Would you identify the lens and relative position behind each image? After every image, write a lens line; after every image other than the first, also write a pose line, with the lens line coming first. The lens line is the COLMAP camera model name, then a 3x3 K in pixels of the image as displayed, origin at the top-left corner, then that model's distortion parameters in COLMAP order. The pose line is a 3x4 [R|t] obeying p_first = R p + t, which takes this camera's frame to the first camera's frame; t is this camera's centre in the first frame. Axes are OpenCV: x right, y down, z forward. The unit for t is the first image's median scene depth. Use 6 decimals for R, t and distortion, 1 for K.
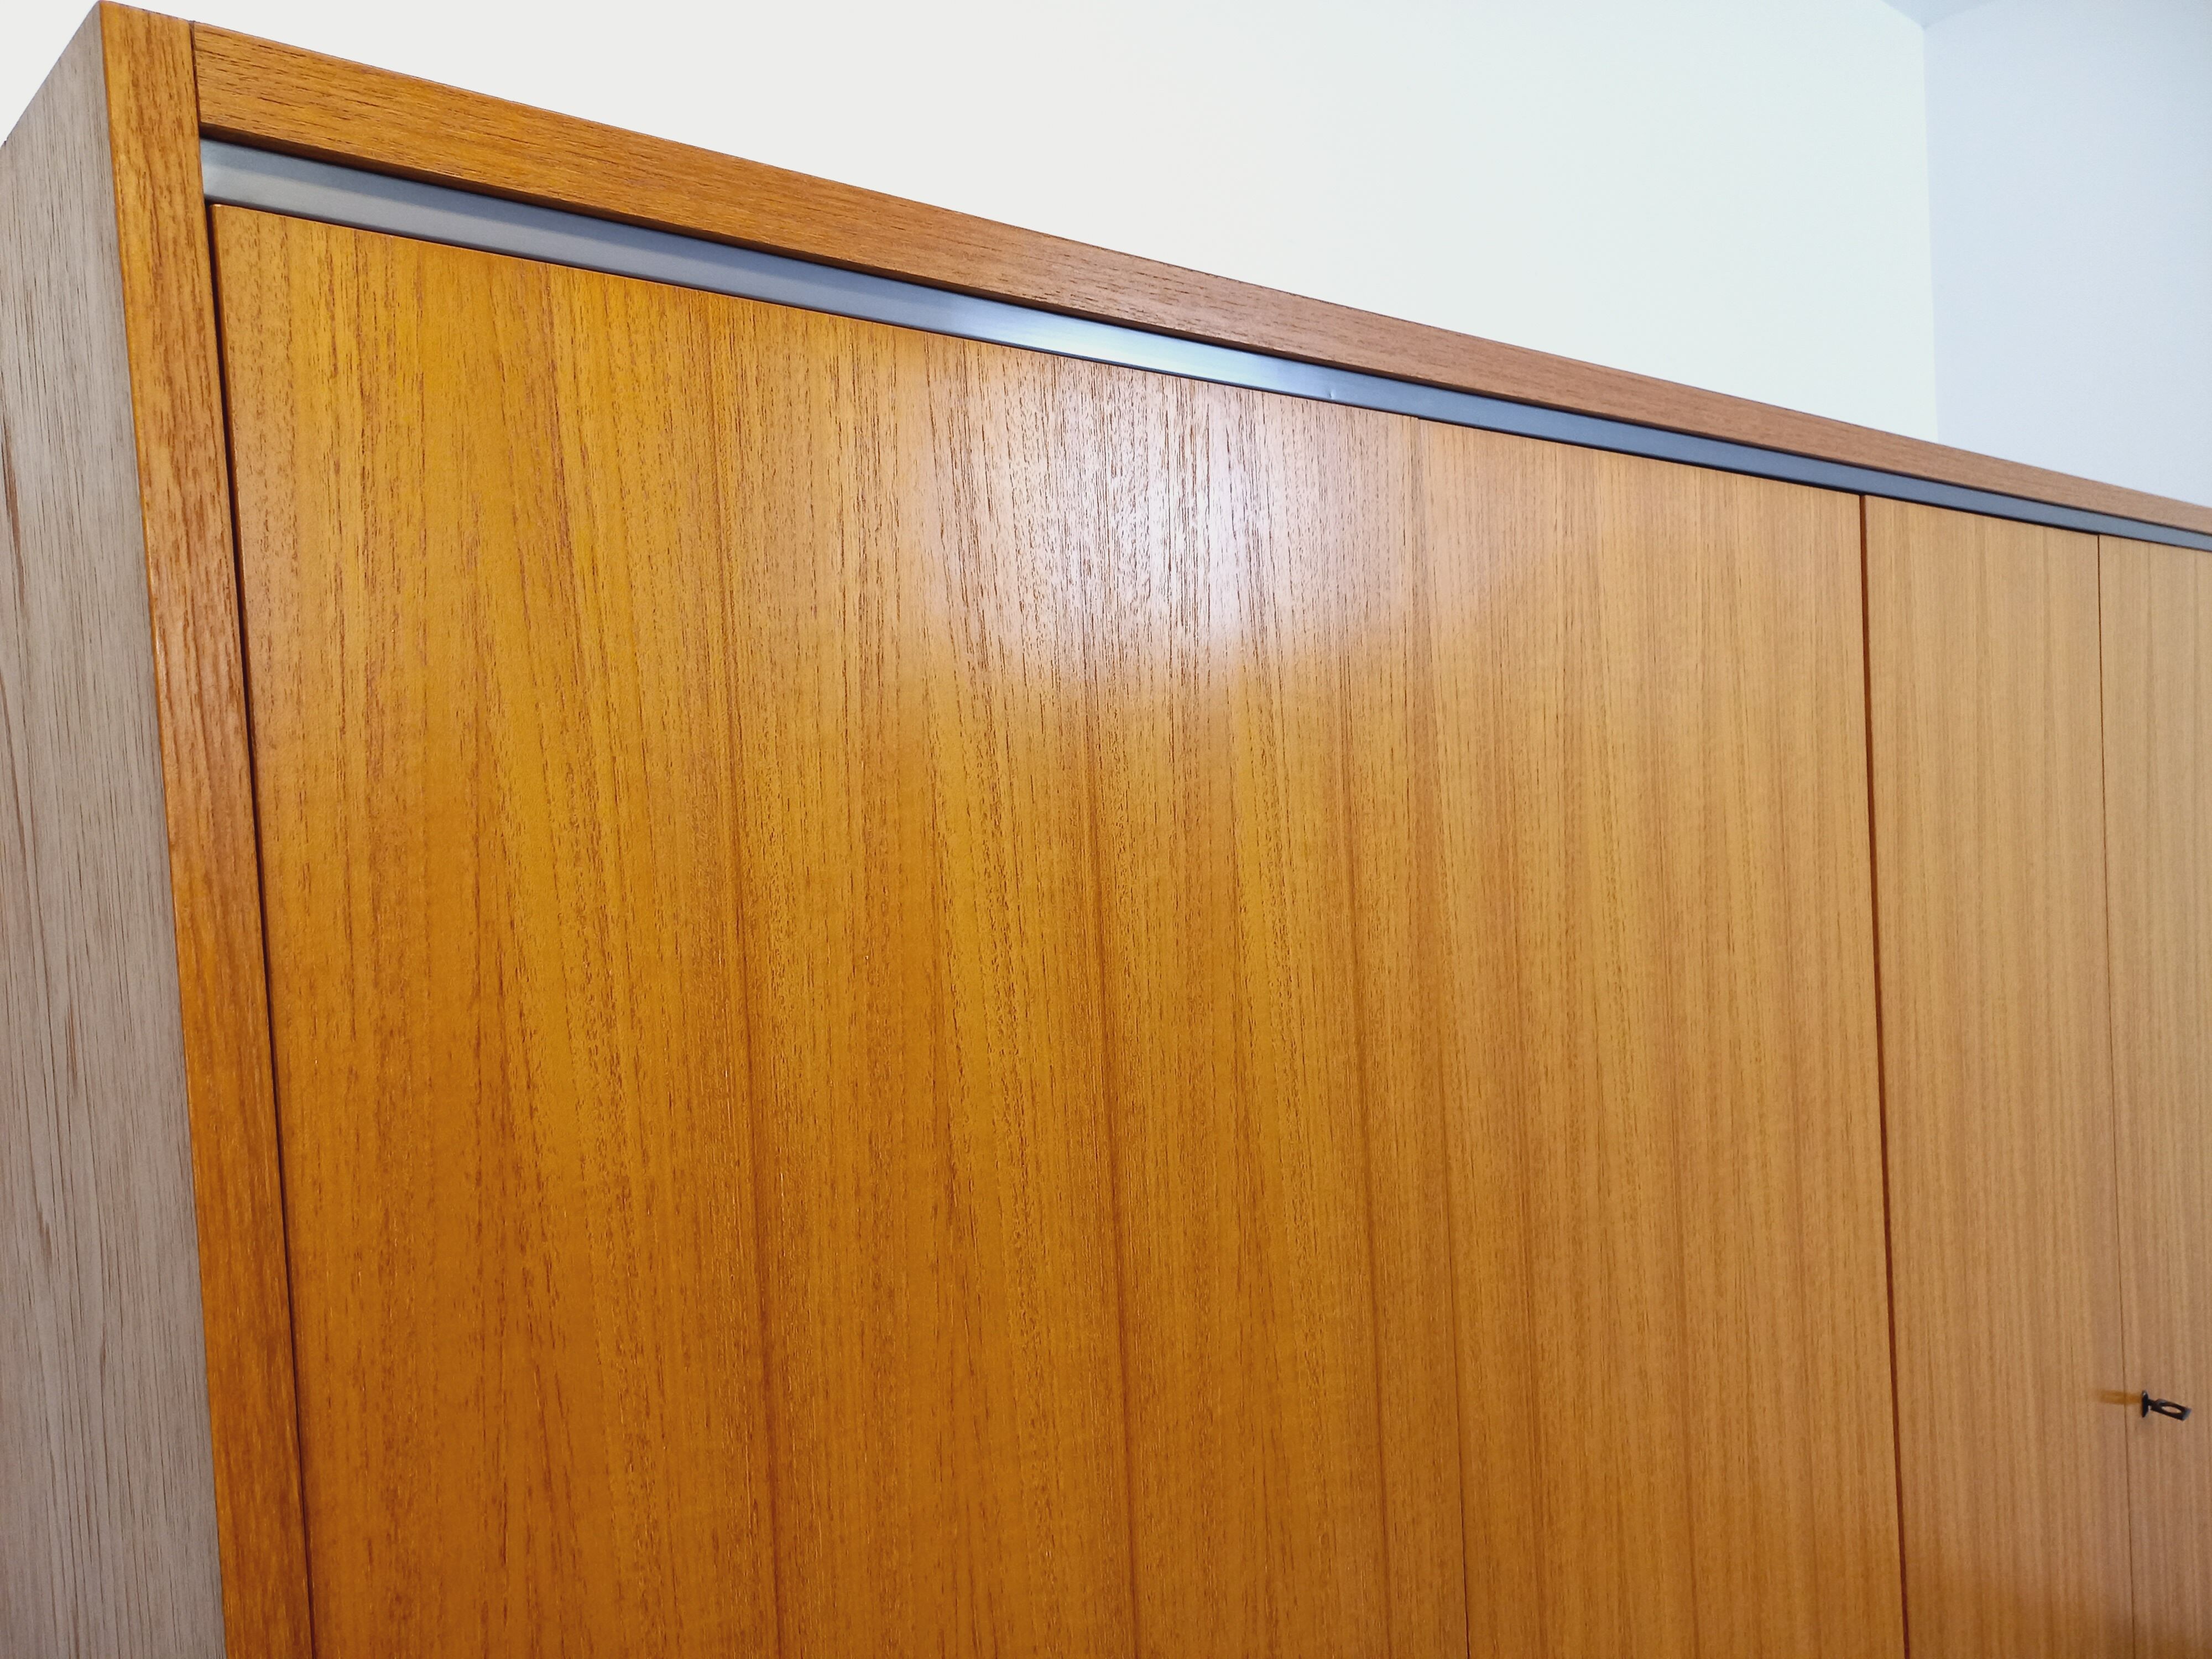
lens RADIAL K [[1622.7, 0, 1106.0], [0, 1622.7, 829.5], [0, 0, 1]] dist [0.104603, -0.136117]
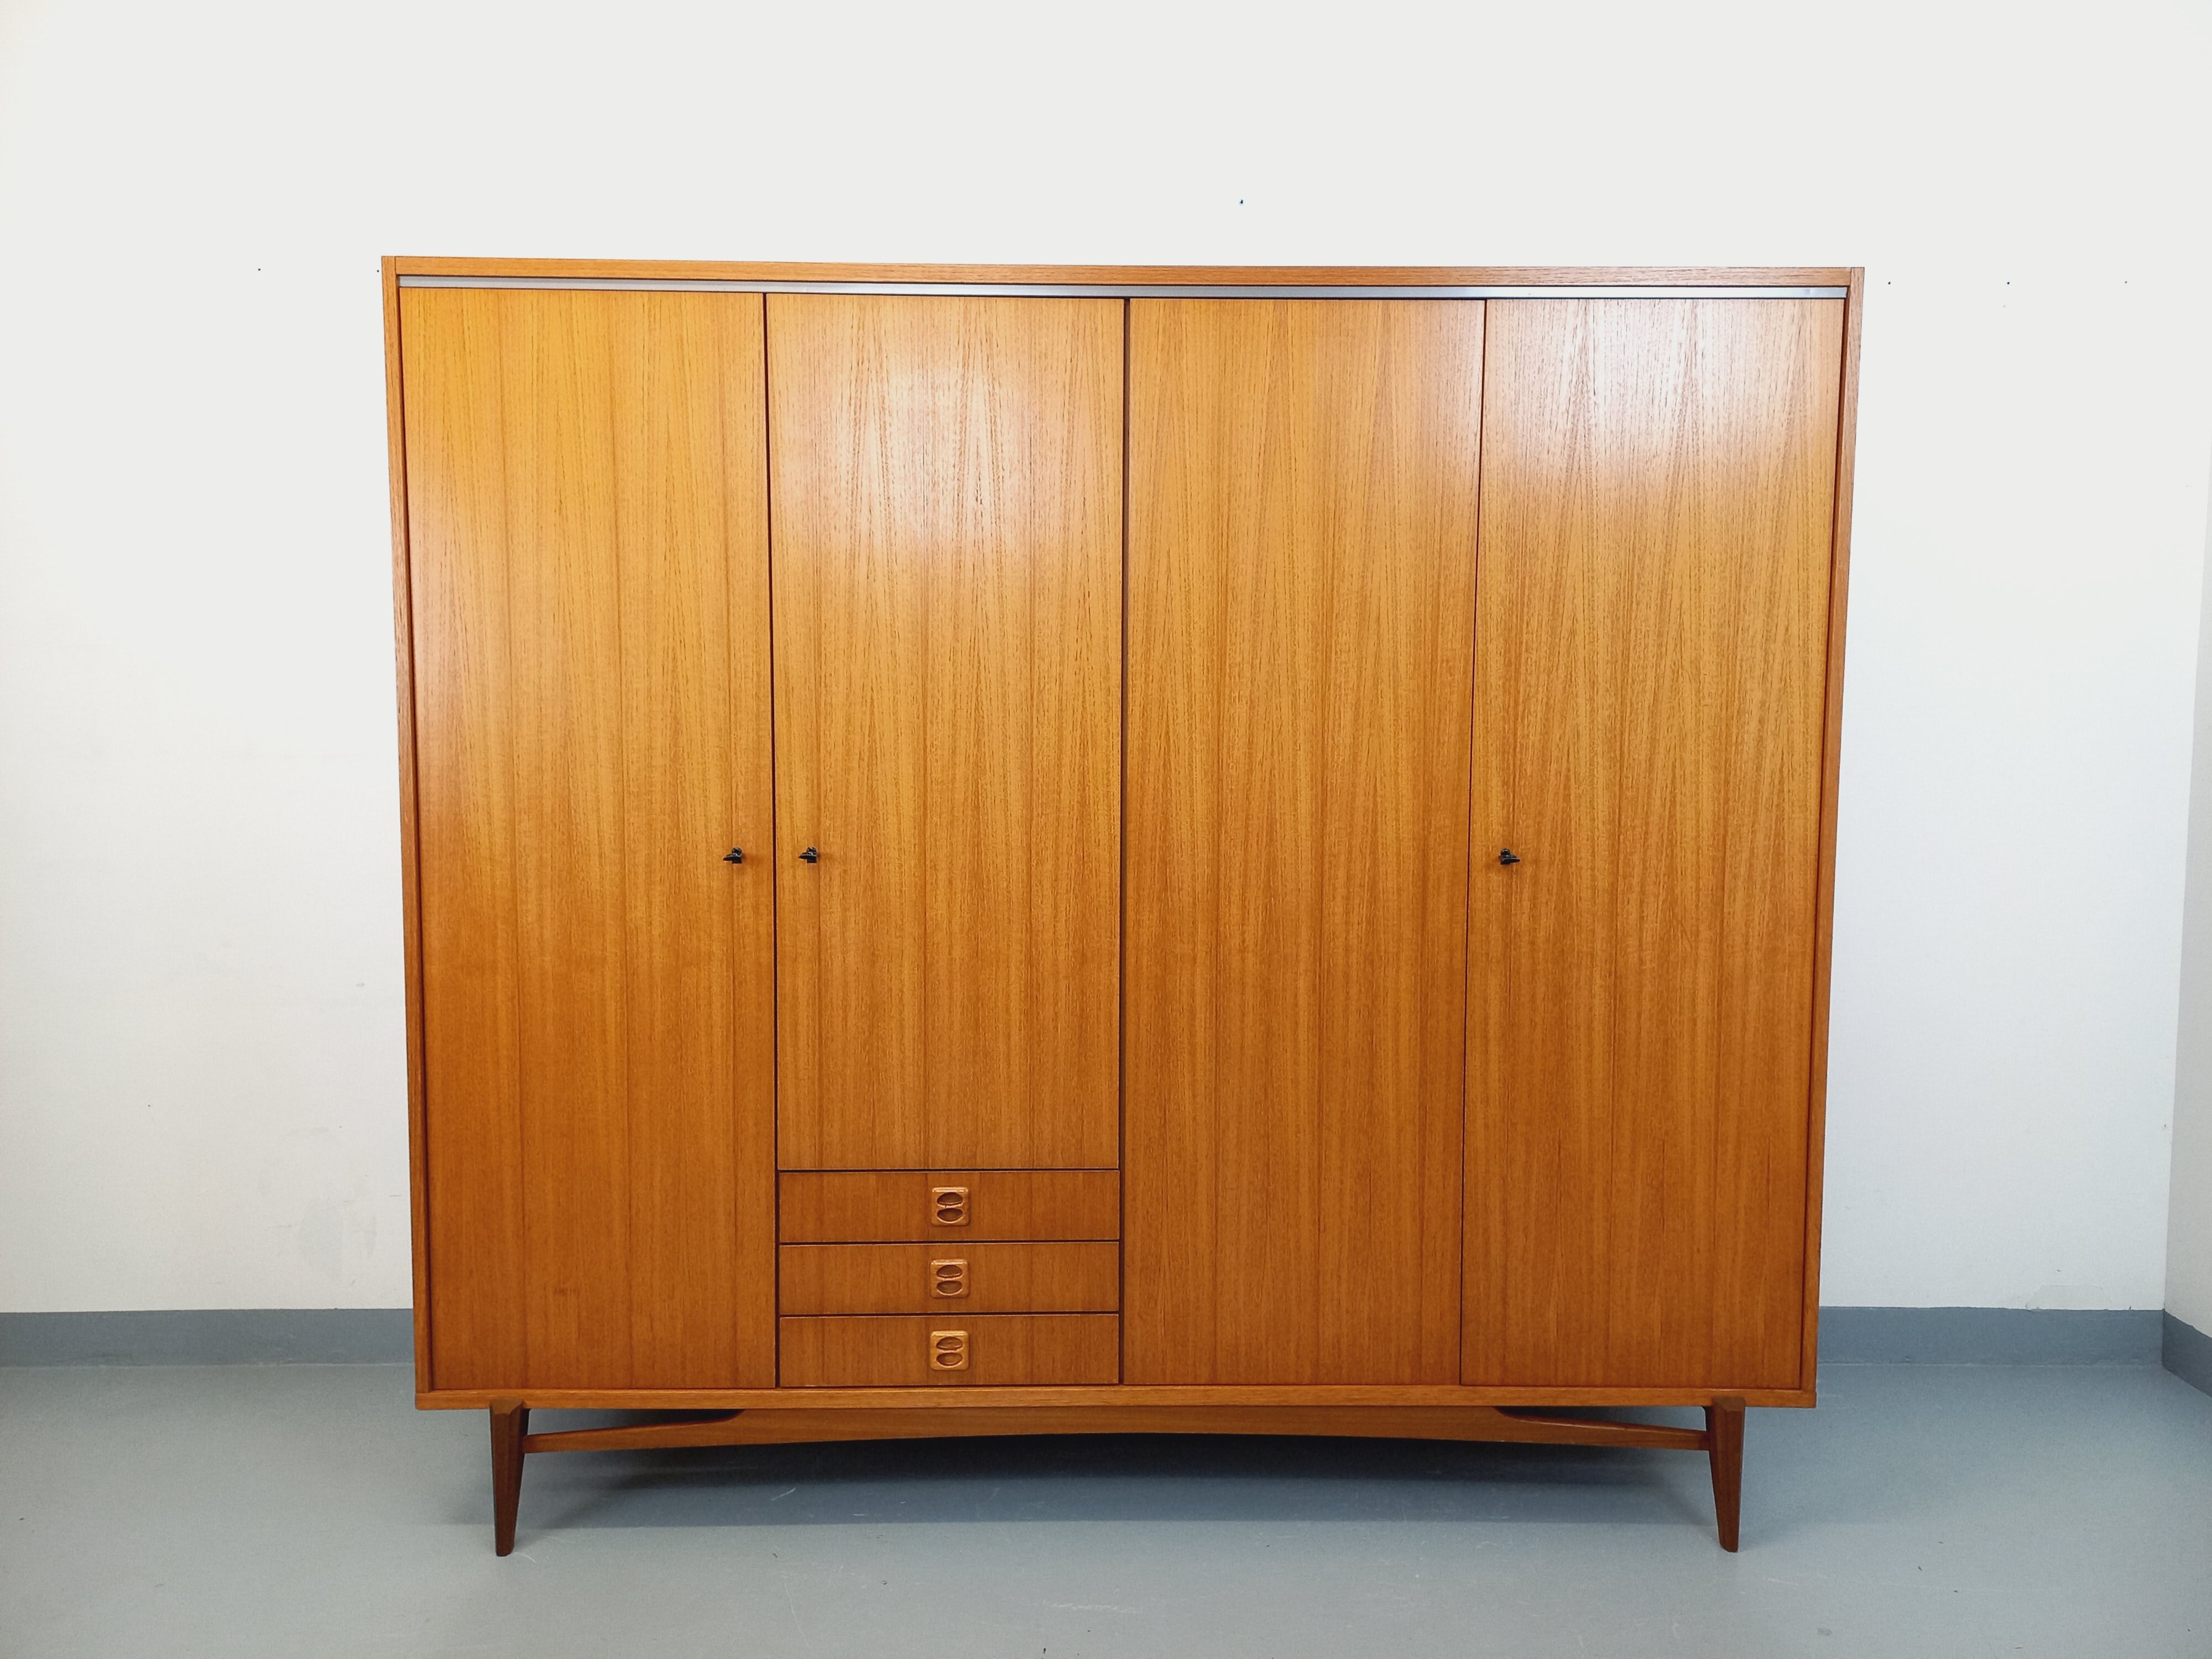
lens RADIAL K [[1614.0, 0, 1118.9], [0, 1614.0, 807.1], [0, 0, 1]] dist [0.110944, -0.159411]
pose [[0.736274, 0.117861, -0.666340, 2.450397], [-0.072094, 0.992773, 0.095939, 0.310498], [0.672832, -0.022599, 0.739450, -0.713459]]
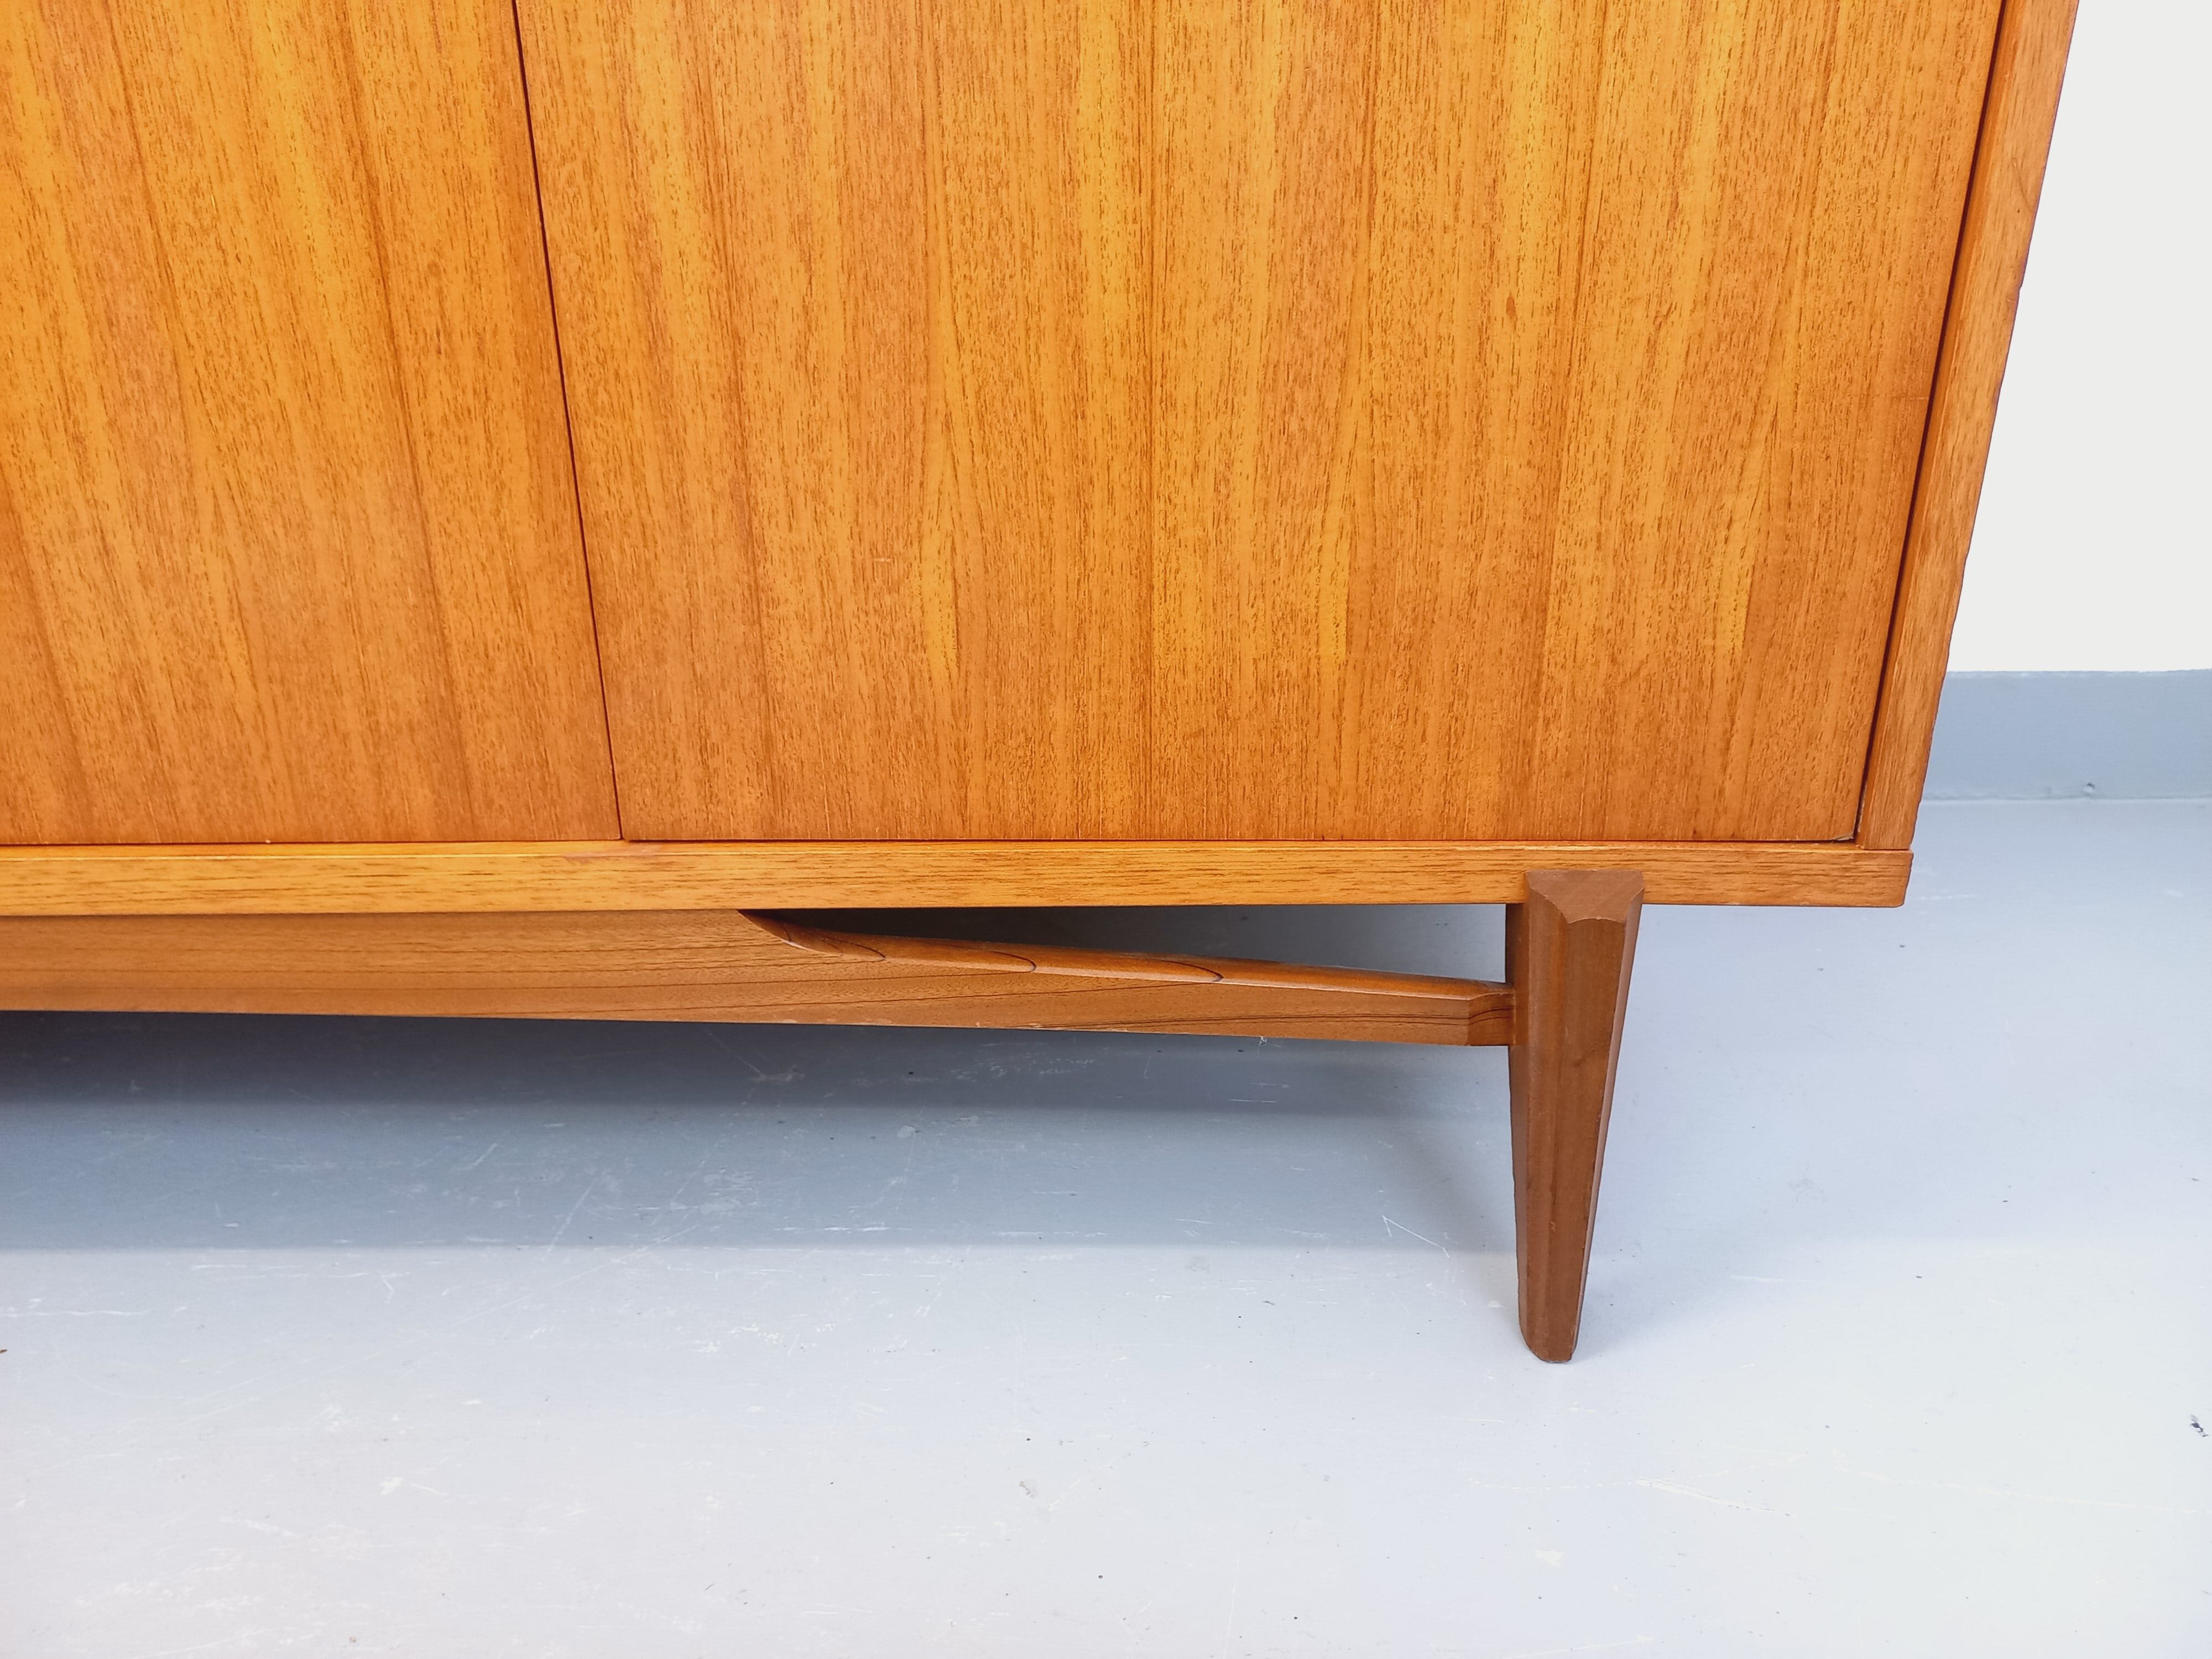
lens RADIAL K [[1628.1, 0, 1106.0], [0, 1628.1, 829.5], [0, 0, 1]] dist [0.043305, -0.012412]
pose [[0.717980, 0.305765, -0.625310, 1.771901], [-0.058059, 0.921528, 0.383948, 1.212171], [0.693638, -0.239362, 0.679391, 1.384354]]
